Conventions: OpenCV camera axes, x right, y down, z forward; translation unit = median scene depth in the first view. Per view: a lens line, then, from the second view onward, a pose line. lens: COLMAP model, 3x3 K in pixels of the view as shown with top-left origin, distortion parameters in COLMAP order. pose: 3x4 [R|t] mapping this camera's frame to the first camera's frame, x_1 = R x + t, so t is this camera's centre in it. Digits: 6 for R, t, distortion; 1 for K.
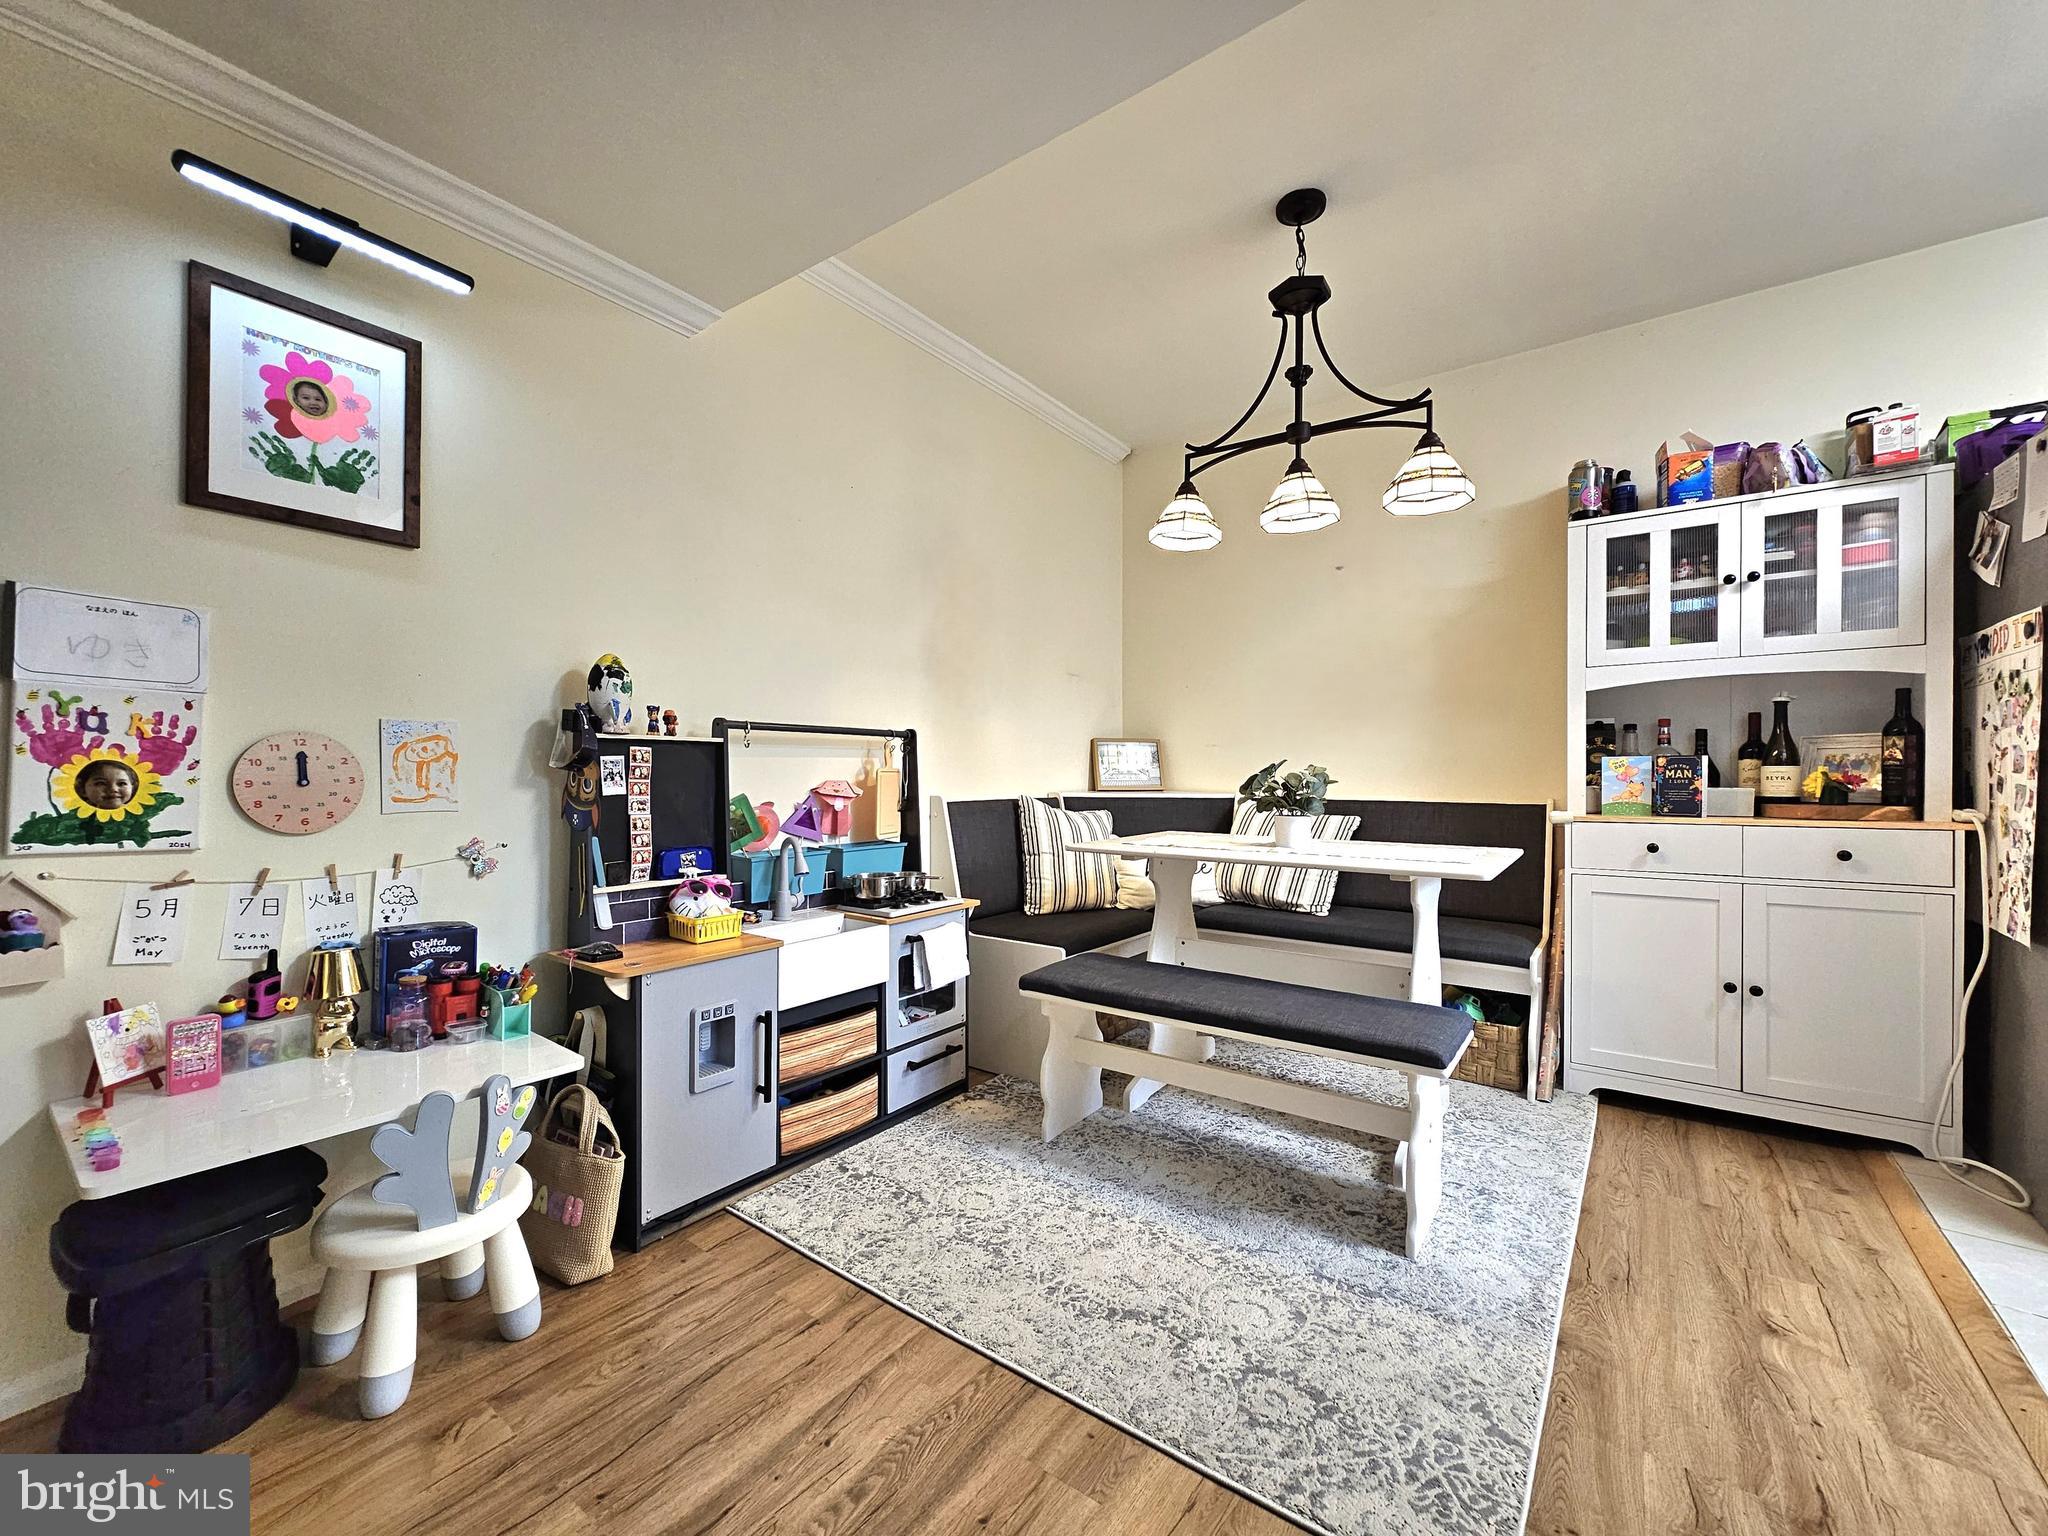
lens RADIAL K [[824.2, 0, 1024.0], [0, 824.2, 768.0], [0, 0, 1]] dist [0.001375, 0.000214]
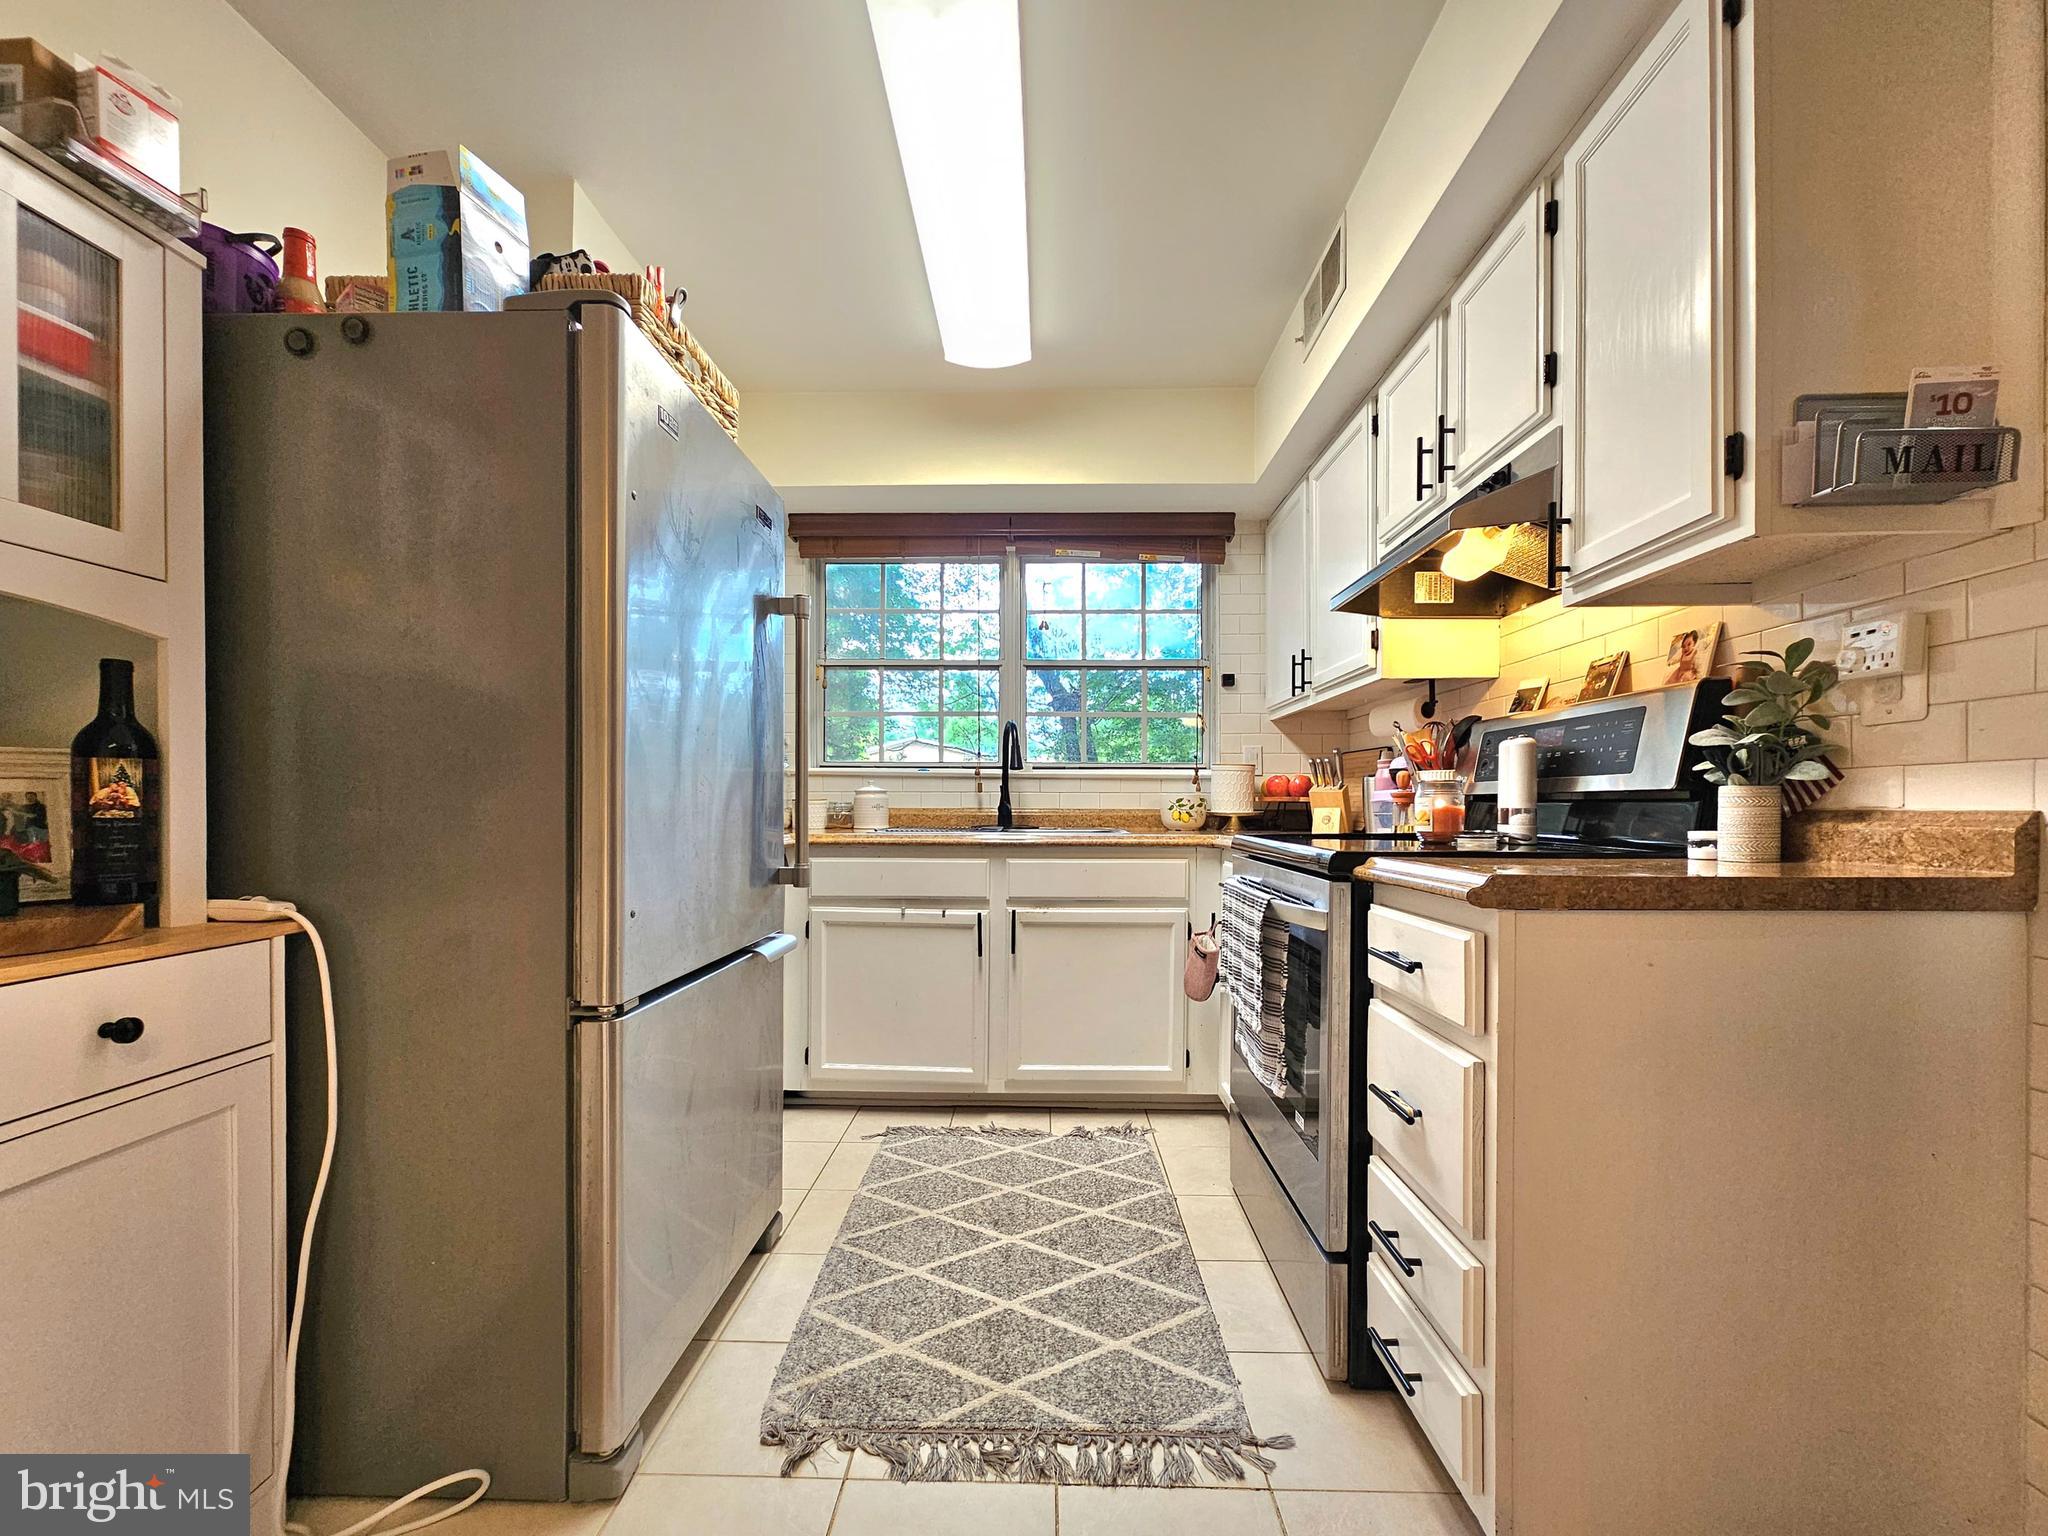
lens RADIAL K [[825.1, 0, 1016.5], [0, 825.1, 816.9], [0, 0, 1]] dist [-0.000709, -0.000622]
pose [[-0.572536, -0.007691, 0.819843, 0.340373], [-0.004793, 0.999970, 0.006034, -0.009371], [-0.819865, -0.000475, -0.572556, 0.779397]]
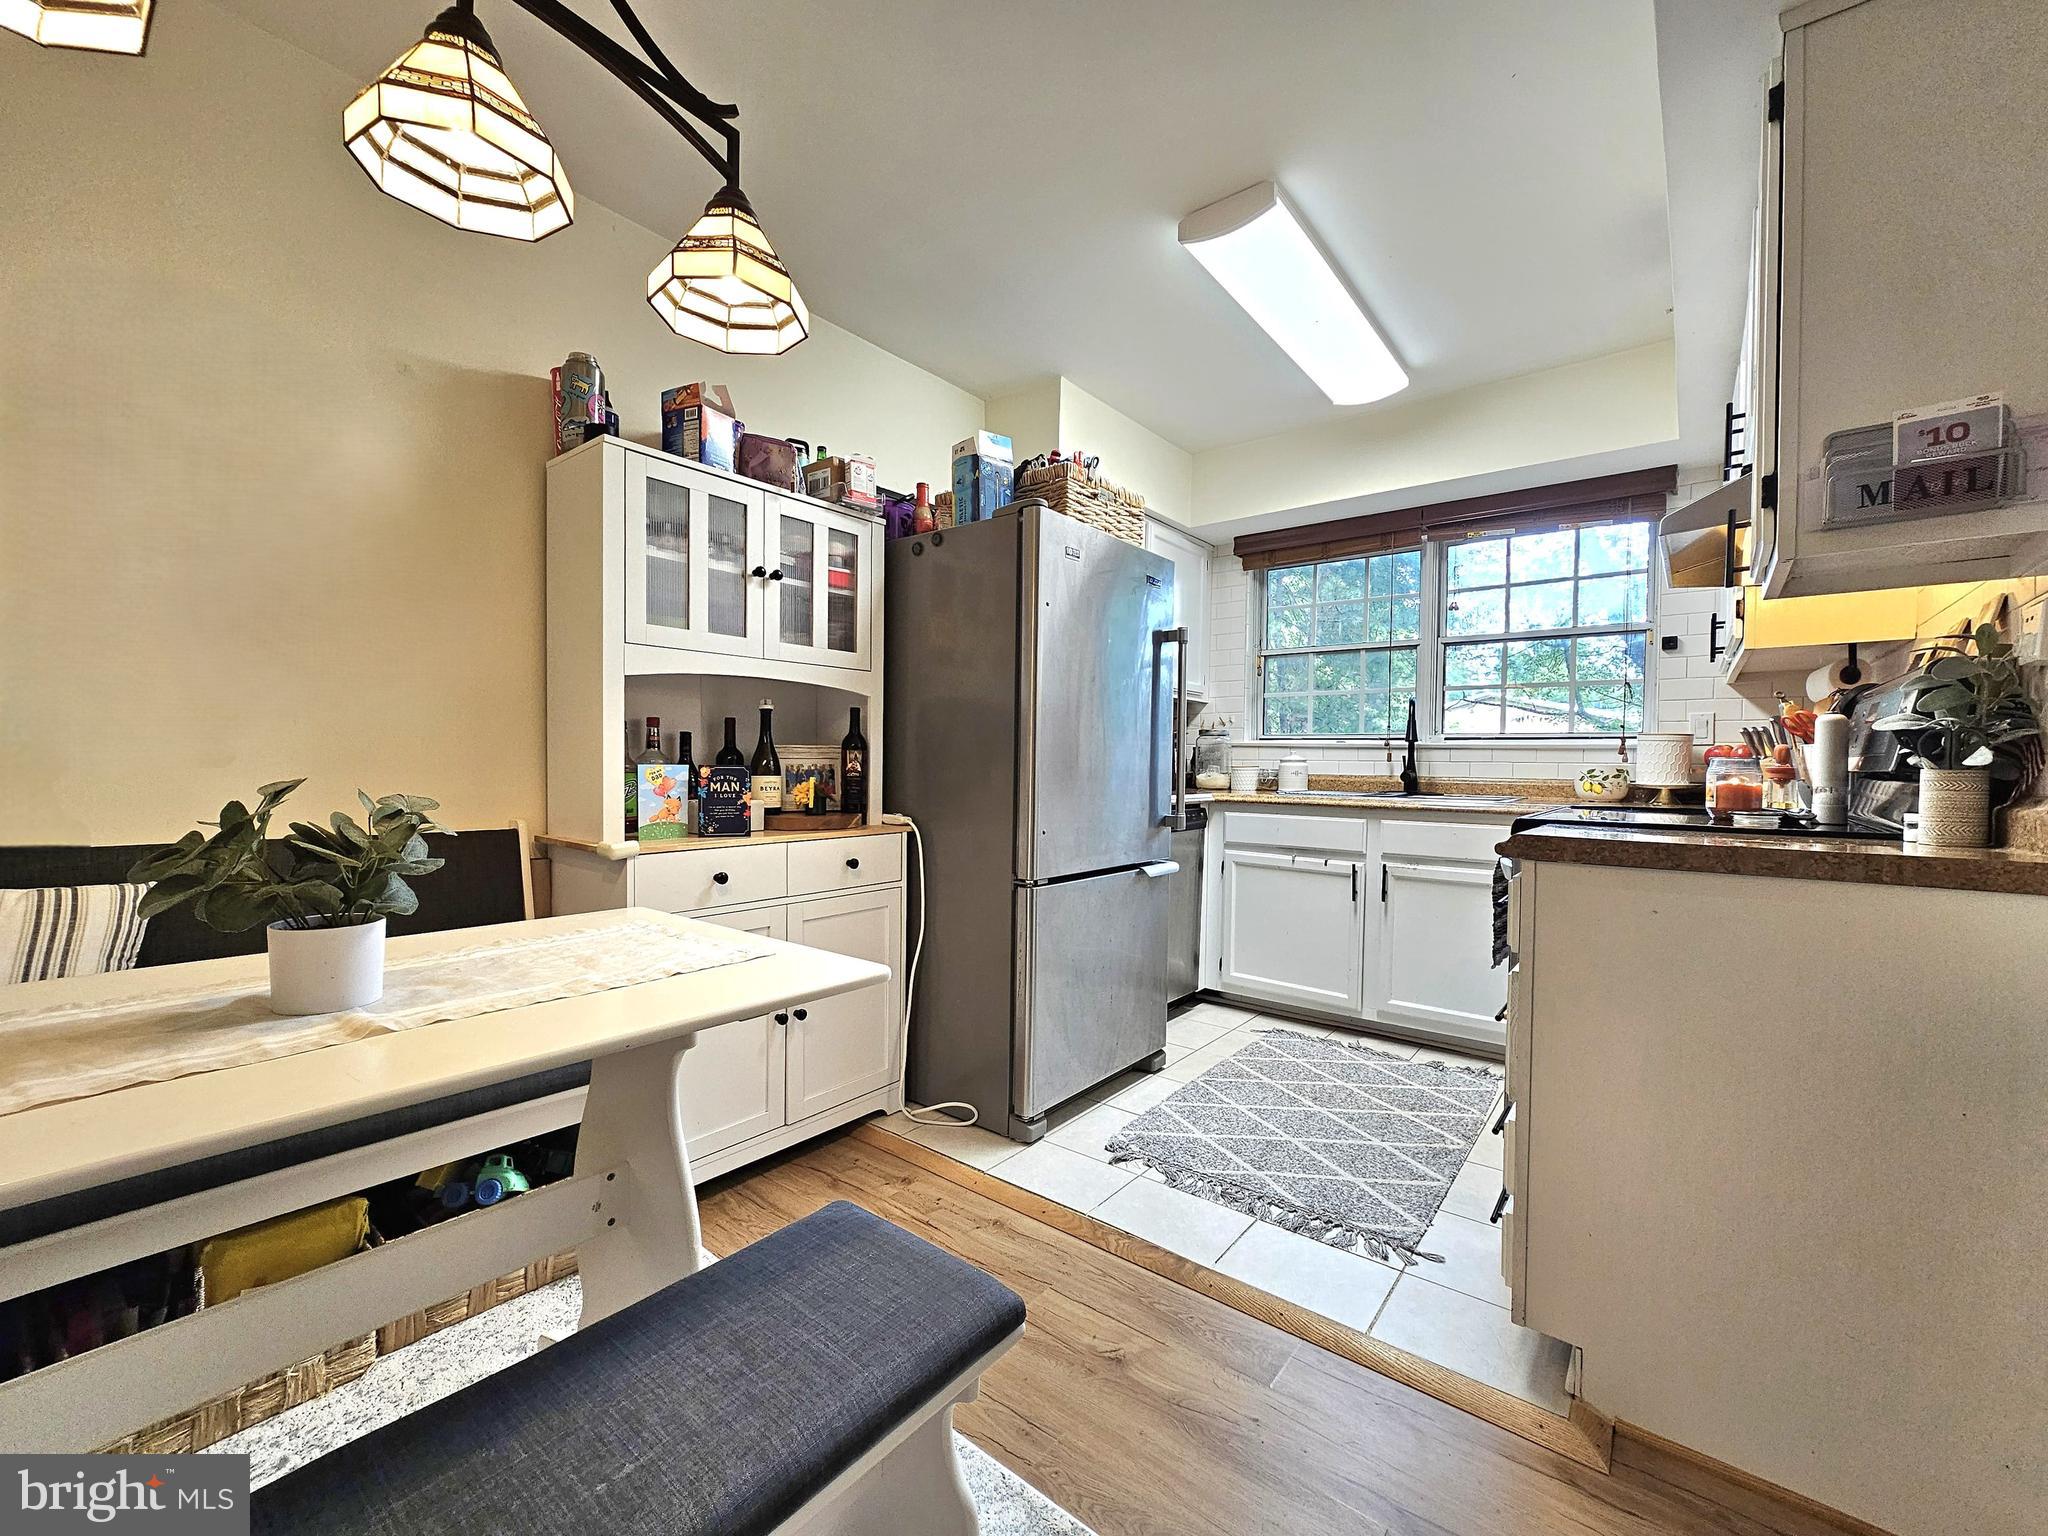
lens RADIAL K [[844.9, 0, 1011.4], [0, 844.9, 788.8], [0, 0, 1]] dist [-0.000557, -0.000199]
pose [[0.063181, -0.026161, 0.997659, -0.061090], [-0.017485, 0.999474, 0.027316, -0.020124], [-0.997849, -0.019170, 0.062690, 0.659463]]
